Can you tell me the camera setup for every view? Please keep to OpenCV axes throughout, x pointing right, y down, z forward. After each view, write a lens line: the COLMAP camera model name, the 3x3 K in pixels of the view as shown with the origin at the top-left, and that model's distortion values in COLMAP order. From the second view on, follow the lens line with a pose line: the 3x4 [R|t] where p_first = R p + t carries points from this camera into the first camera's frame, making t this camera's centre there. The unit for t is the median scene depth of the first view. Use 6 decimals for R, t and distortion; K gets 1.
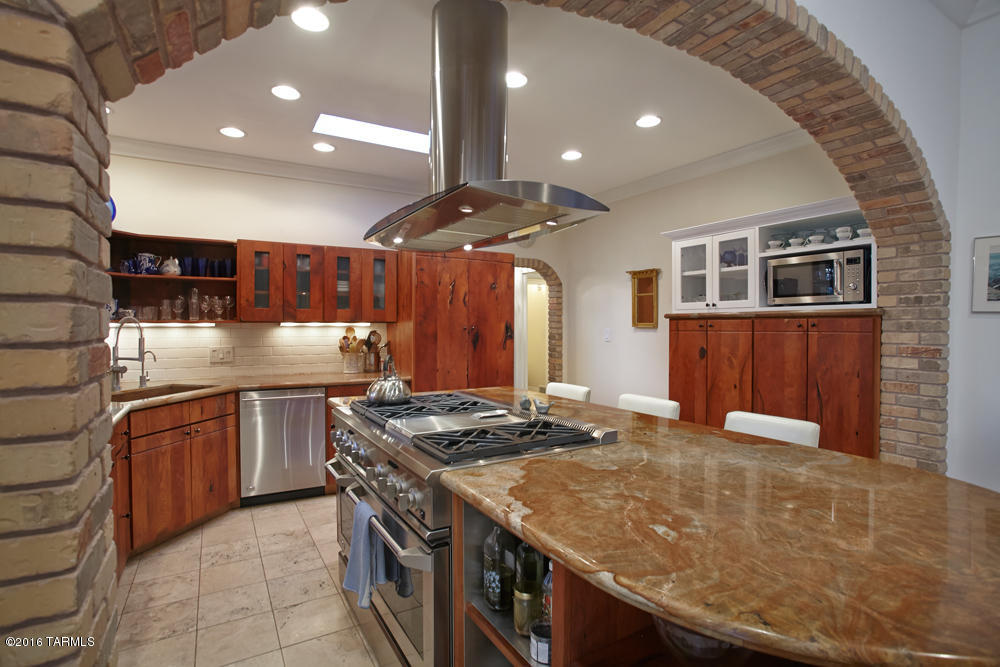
lens RADIAL K [[482.0, 0, 500.0], [0, 482.0, 333.5], [0, 0, 1]] dist [-0.062233, 0.000068]
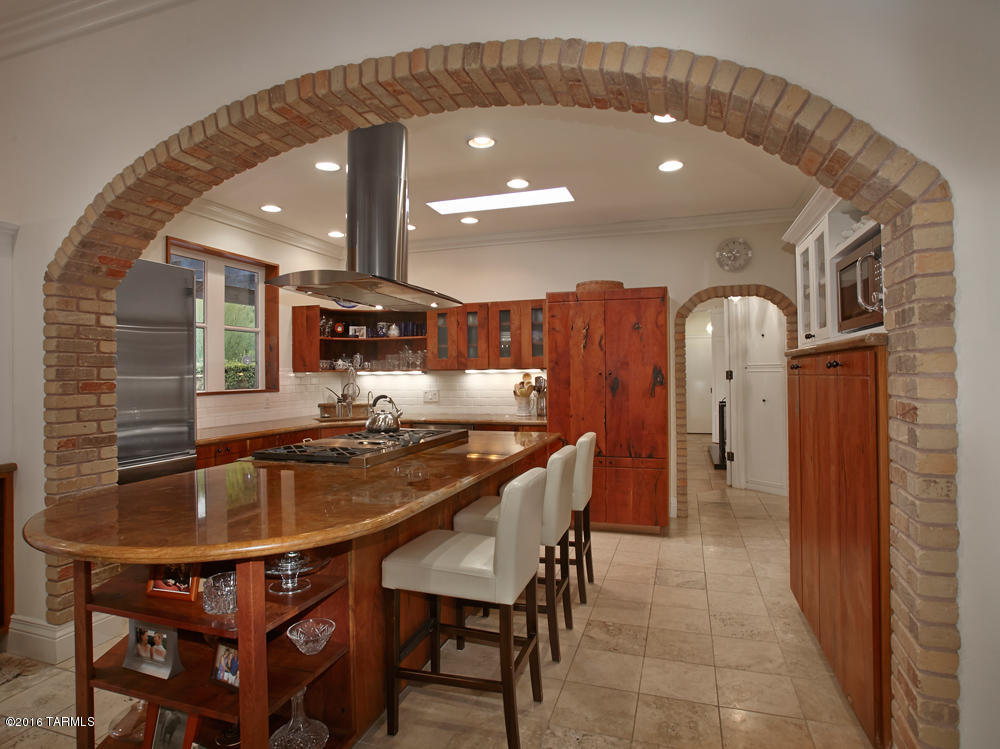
lens RADIAL K [[561.6, 0, 500.0], [0, 561.6, 374.5], [0, 0, 1]] dist [-0.047713, 0.000581]
pose [[0.658397, -0.006202, -0.752645, 0.646549], [-0.000371, 0.999963, -0.008564, 0.000116], [0.752670, 0.005918, 0.658371, 0.132252]]
